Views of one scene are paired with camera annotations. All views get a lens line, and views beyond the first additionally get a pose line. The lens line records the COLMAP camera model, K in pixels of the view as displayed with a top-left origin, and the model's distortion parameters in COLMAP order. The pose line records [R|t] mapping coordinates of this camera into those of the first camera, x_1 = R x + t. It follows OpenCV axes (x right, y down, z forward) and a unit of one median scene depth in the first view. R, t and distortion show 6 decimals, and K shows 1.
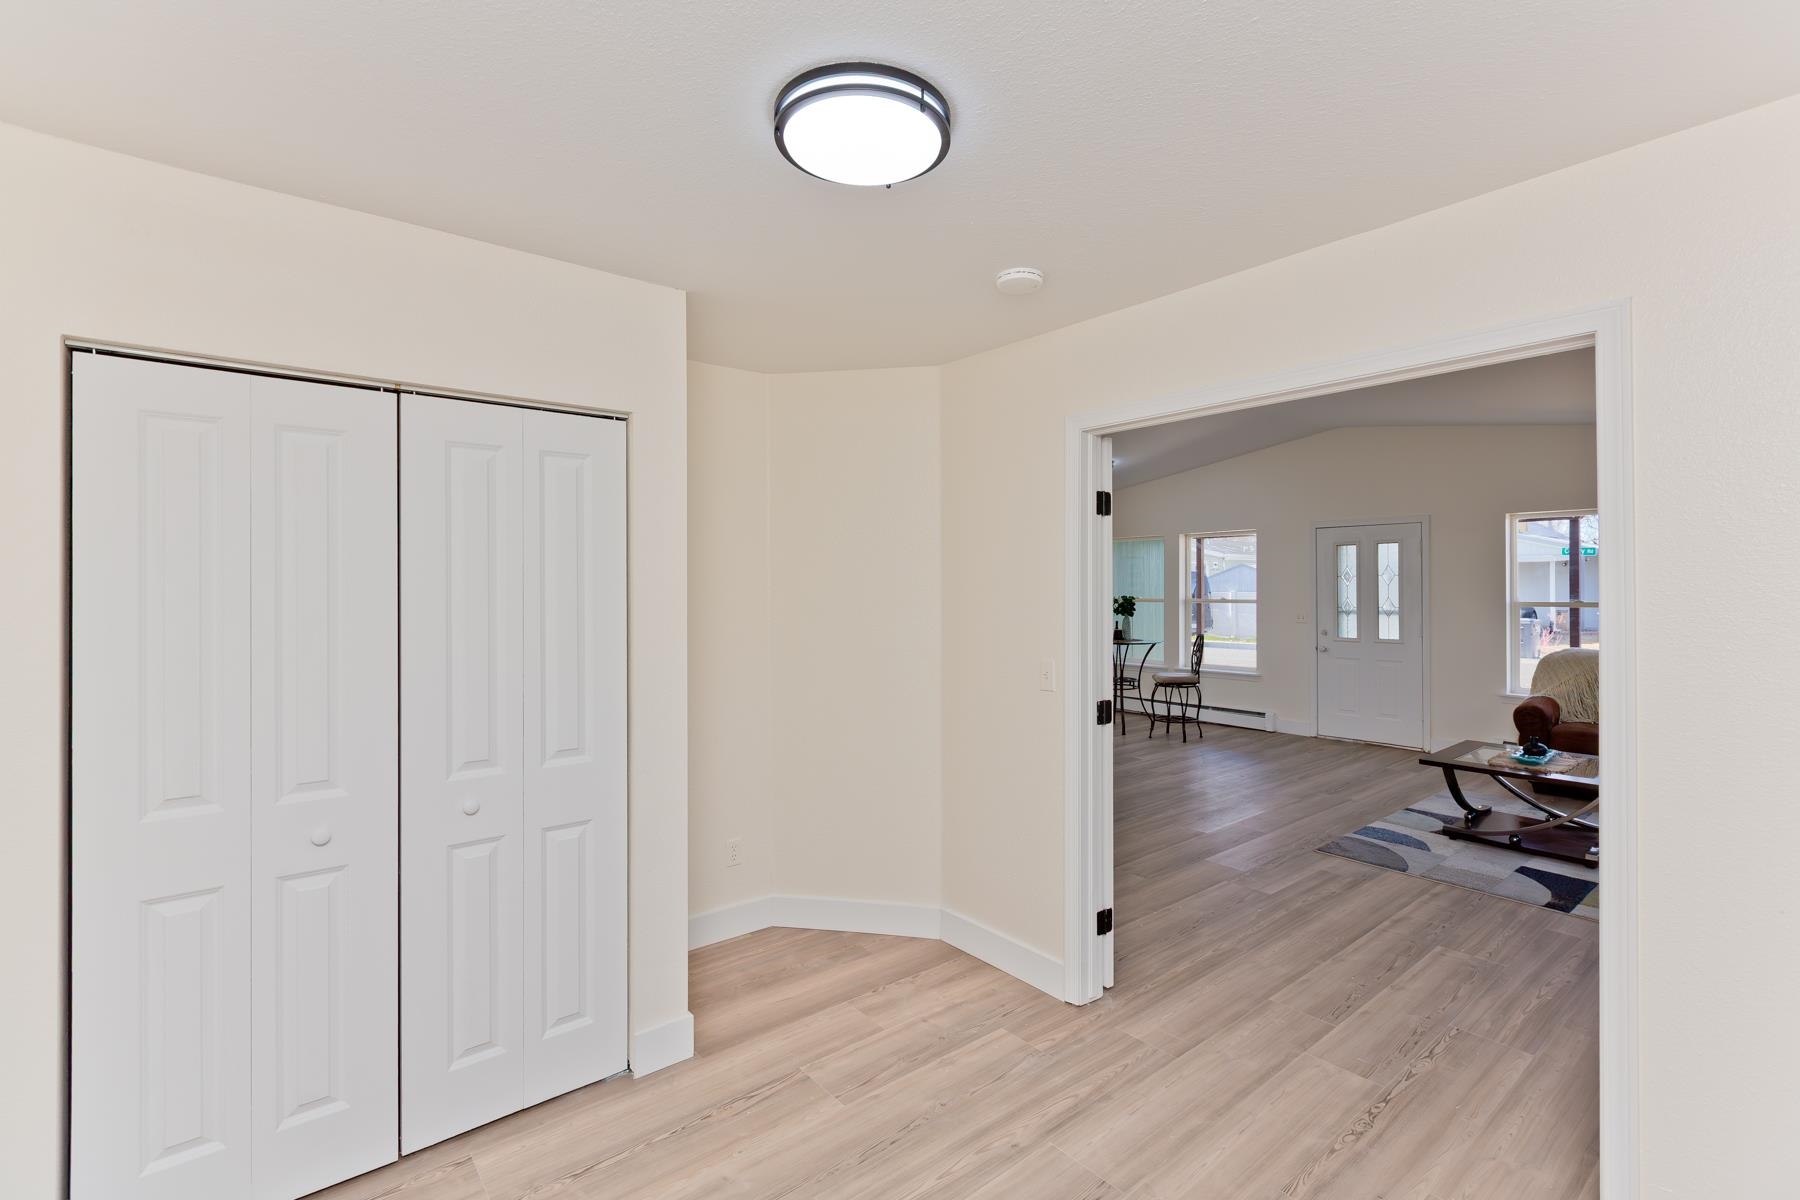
lens RADIAL K [[807.3, 0, 954.2], [0, 807.3, 585.0], [0, 0, 1]] dist [0.005374, -0.000901]
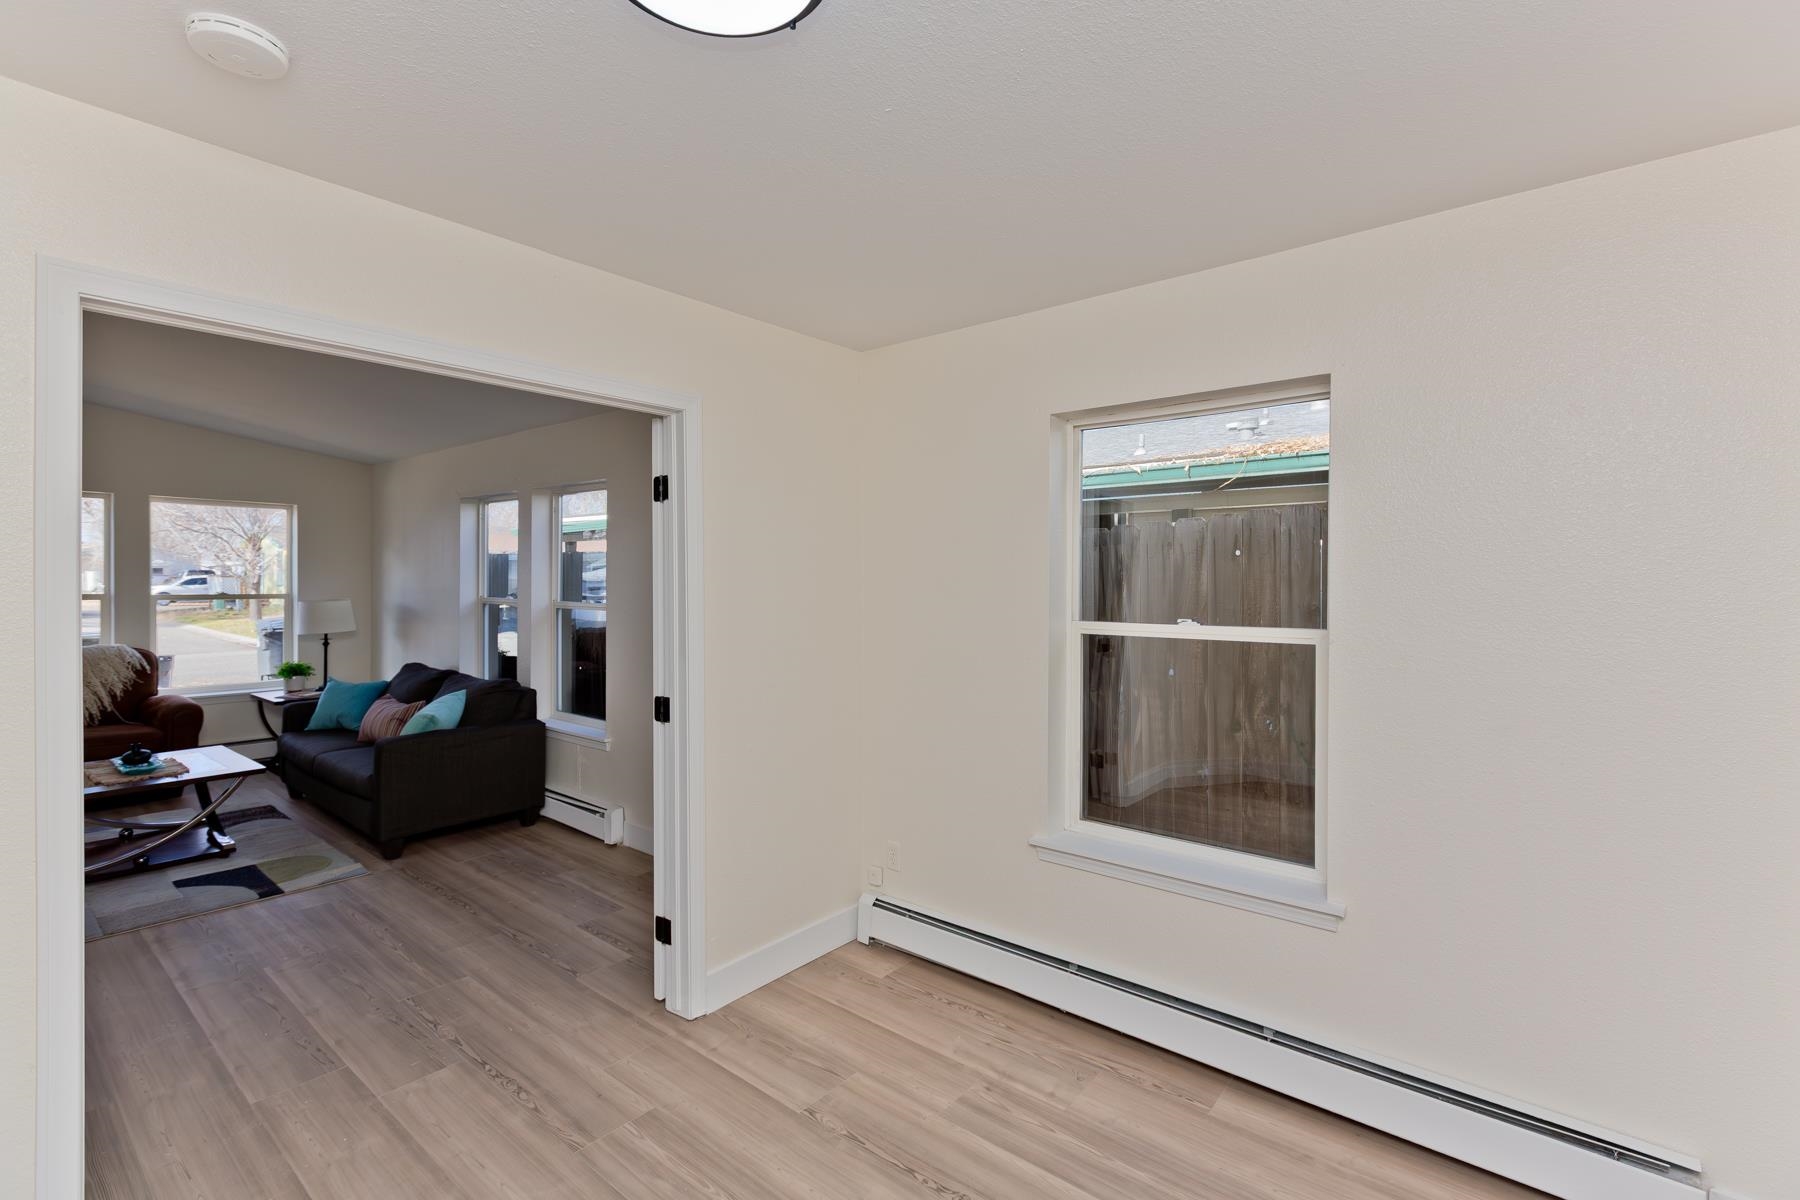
lens RADIAL K [[807.3, 0, 861.4], [0, 807.3, 595.8], [0, 0, 1]] dist [0.005374, -0.000901]
pose [[-0.139333, -0.013808, 0.990149, -0.498750], [-0.012202, 0.999851, 0.012226, 0.005271], [-0.990170, -0.010378, -0.139481, 0.575137]]
